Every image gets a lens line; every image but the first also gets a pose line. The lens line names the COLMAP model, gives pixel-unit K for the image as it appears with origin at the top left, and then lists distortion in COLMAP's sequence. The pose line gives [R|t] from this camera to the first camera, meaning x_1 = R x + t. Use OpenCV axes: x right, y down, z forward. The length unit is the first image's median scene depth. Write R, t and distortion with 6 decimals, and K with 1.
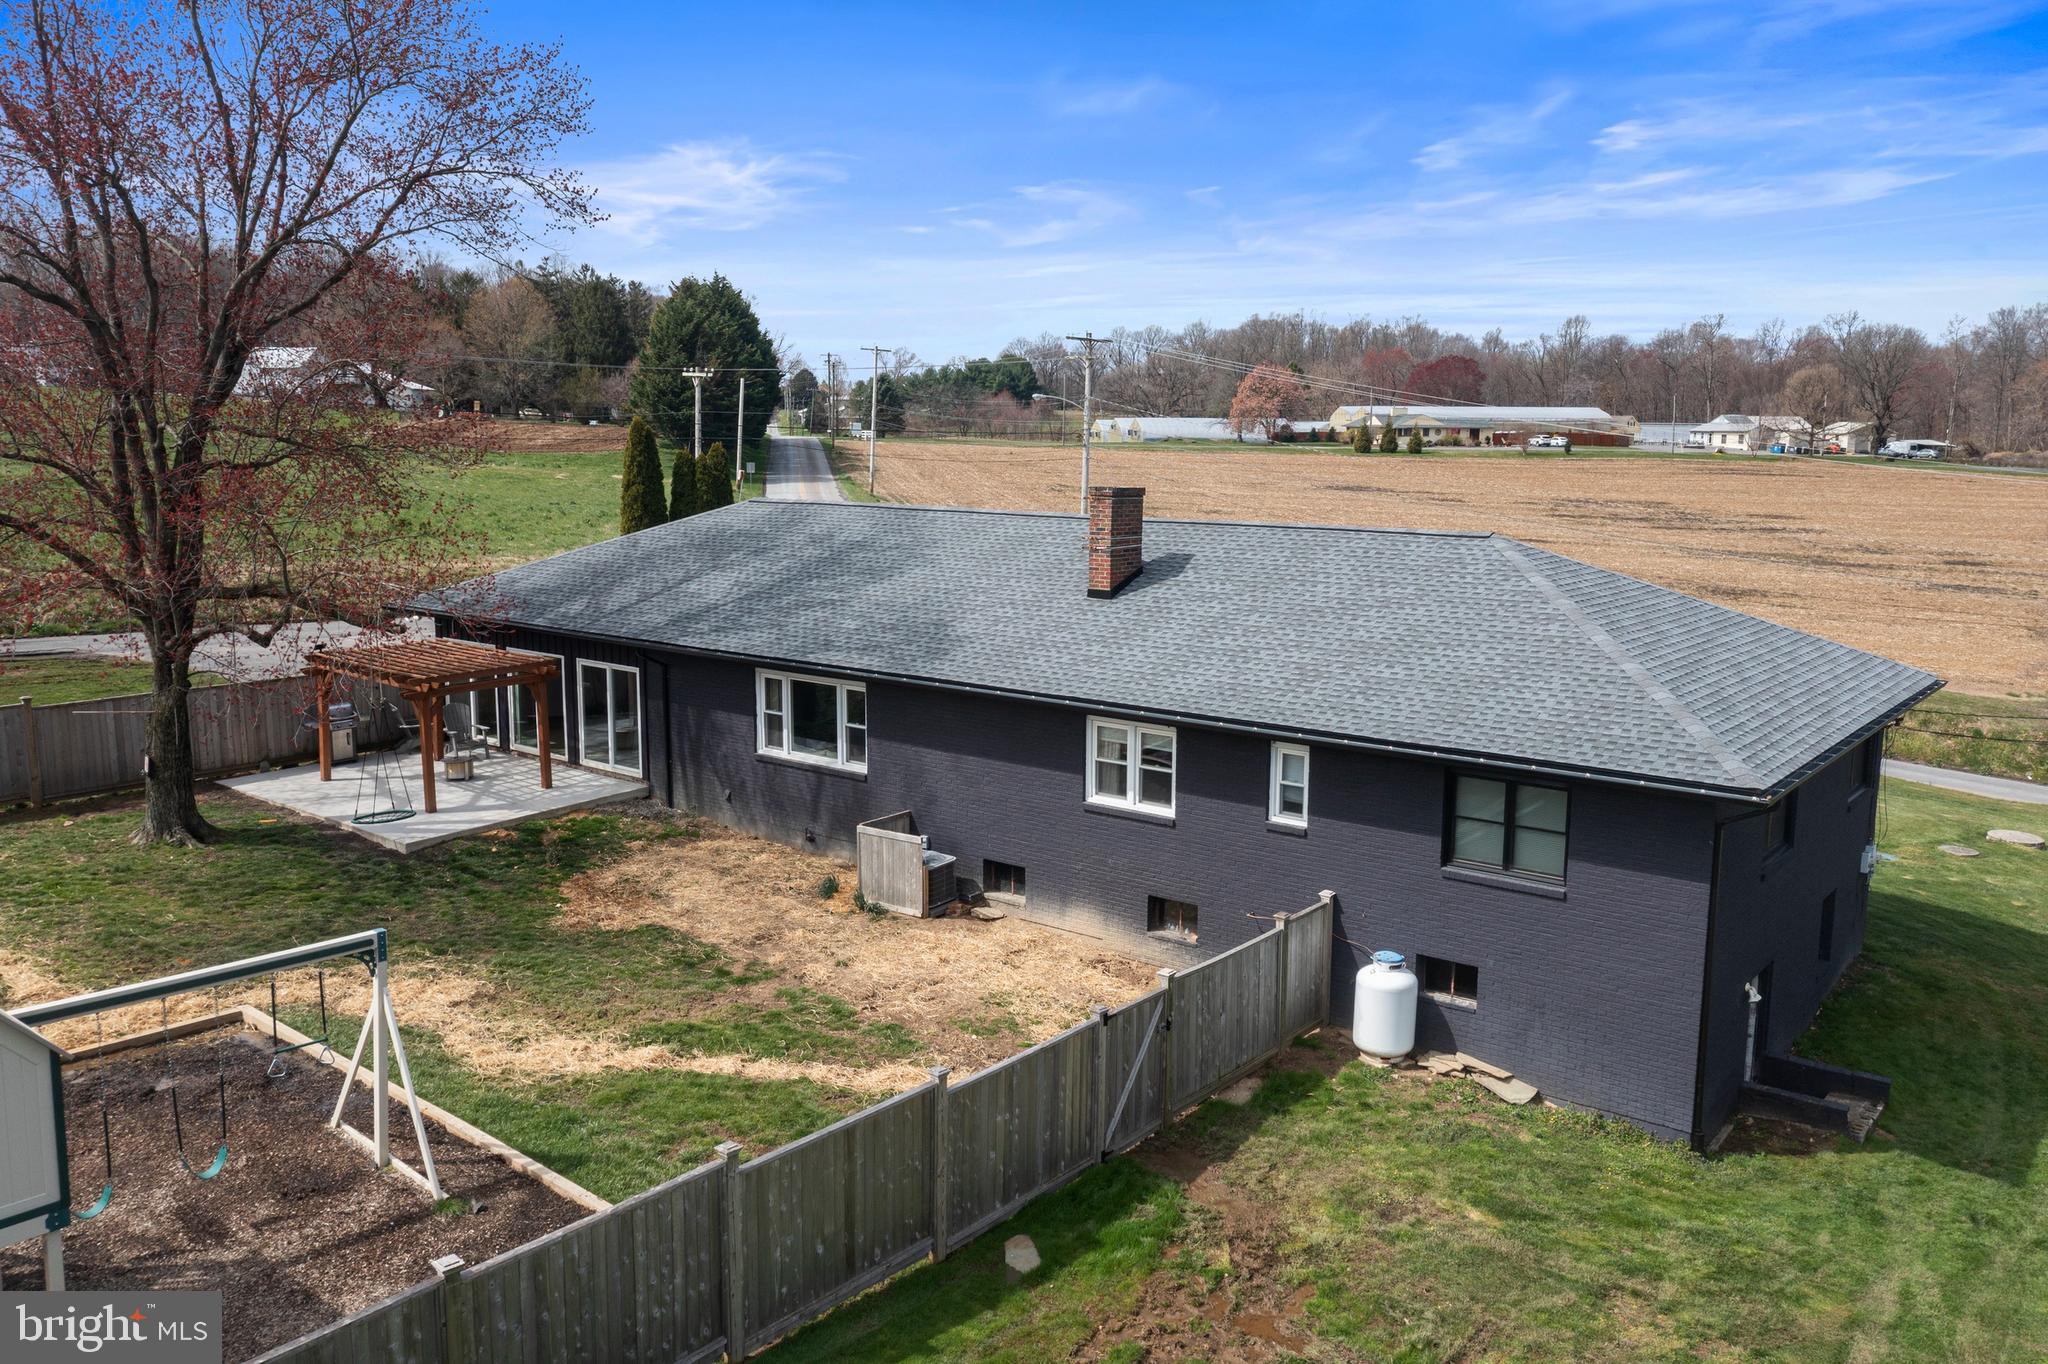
lens RADIAL K [[1616.1, 0, 1024.0], [0, 1616.1, 682.0], [0, 0, 1]] dist [-0.008212, -0.001522]
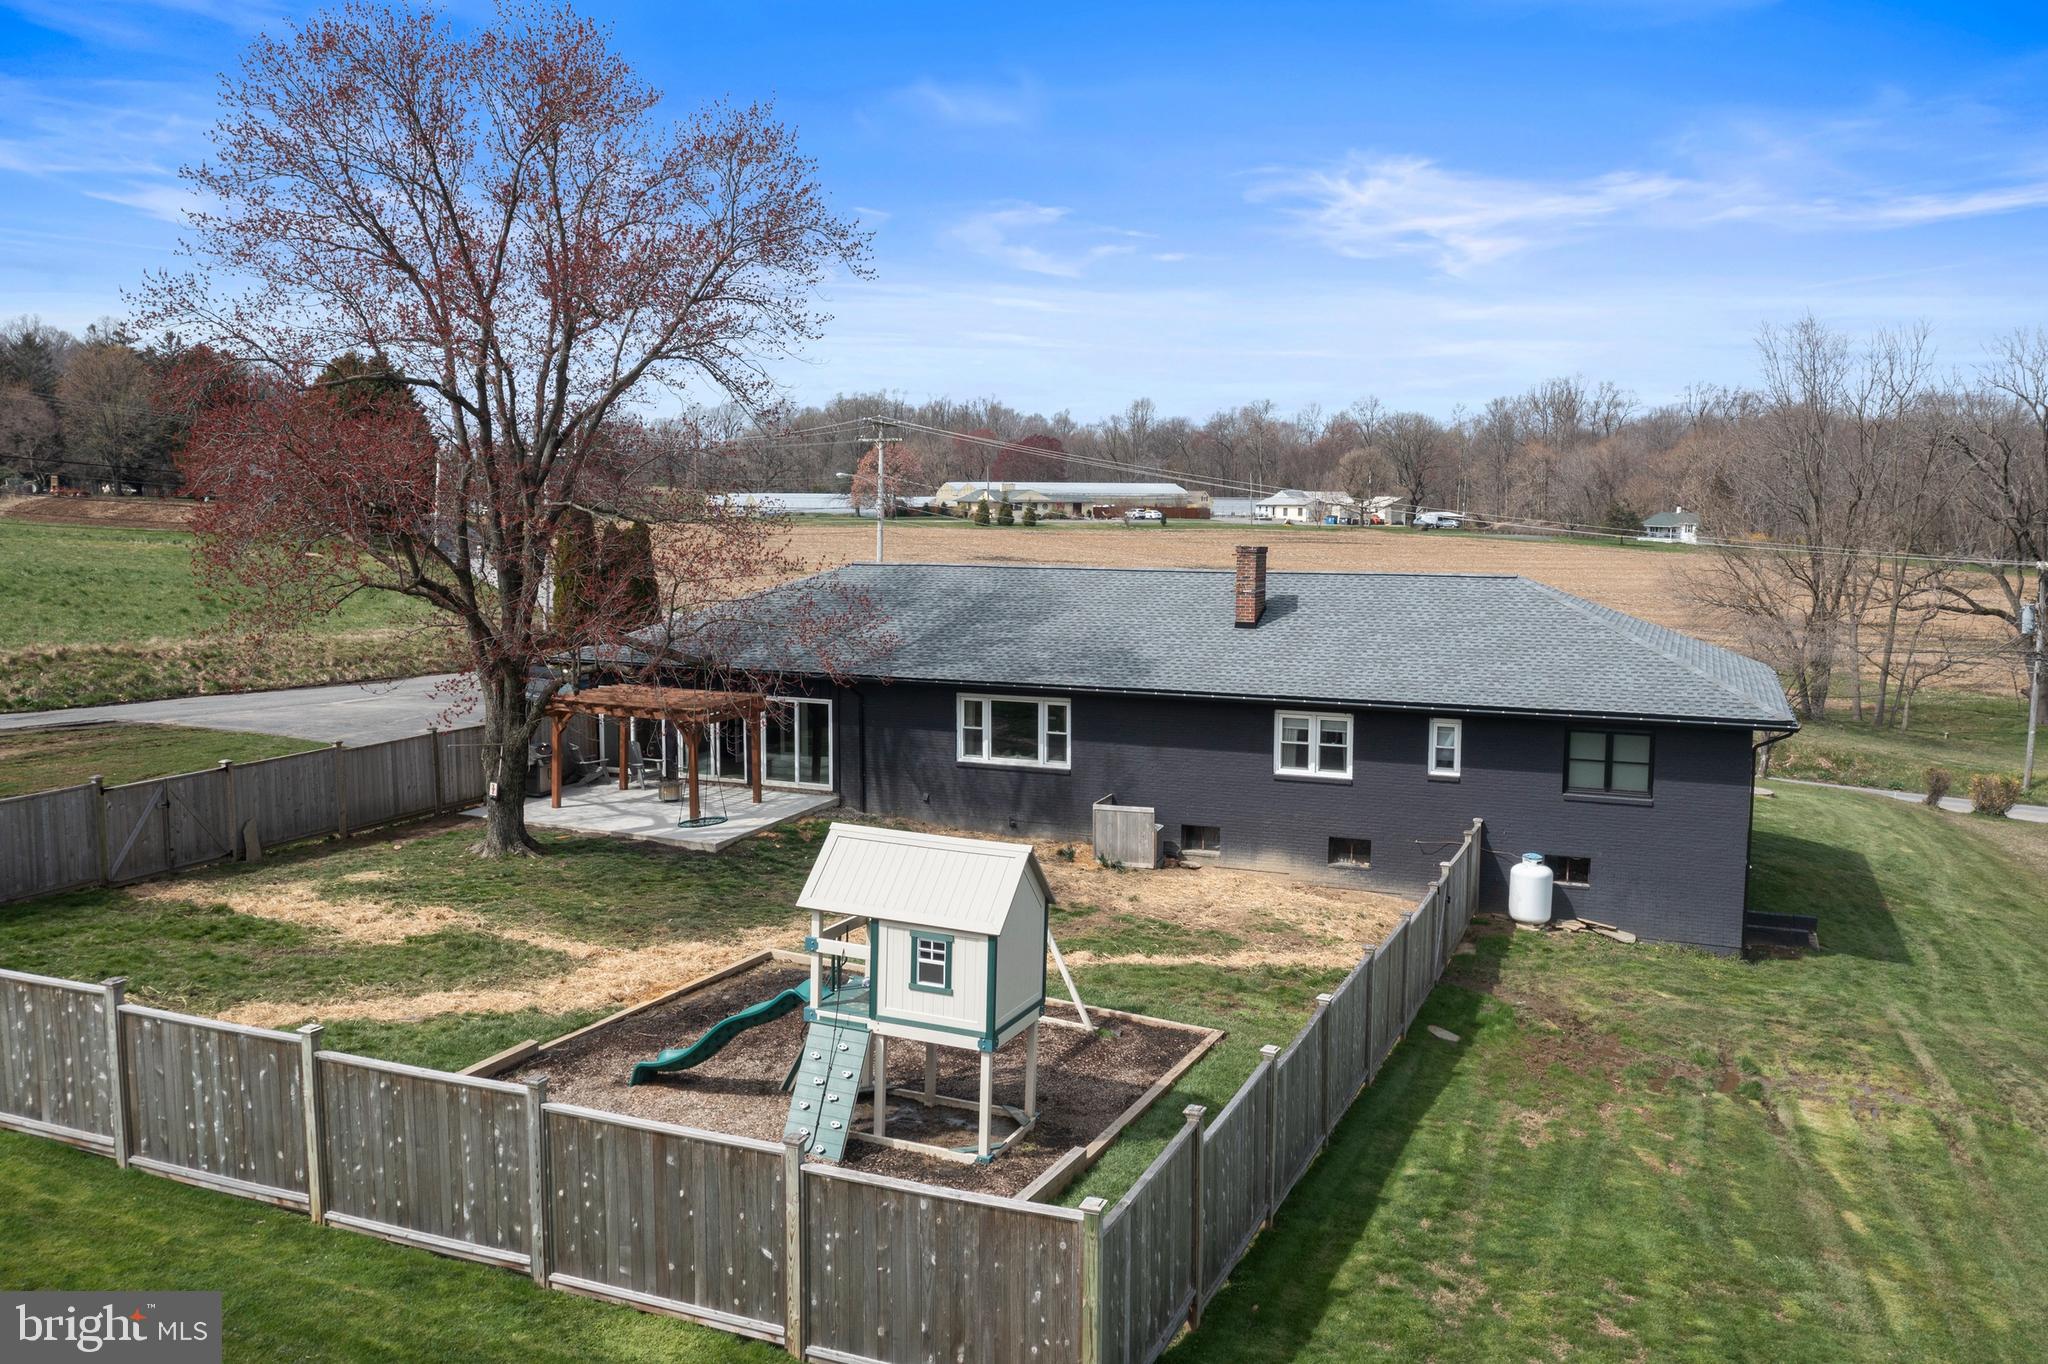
lens RADIAL K [[1634.9, 0, 1024.0], [0, 1634.9, 682.0], [0, 0, 1]] dist [0.002185, 0.005908]
pose [[0.959686, -0.032358, 0.279206, -0.491638], [0.045402, 0.998153, -0.040376, 0.038105], [-0.277384, 0.051425, 0.959382, -0.247545]]
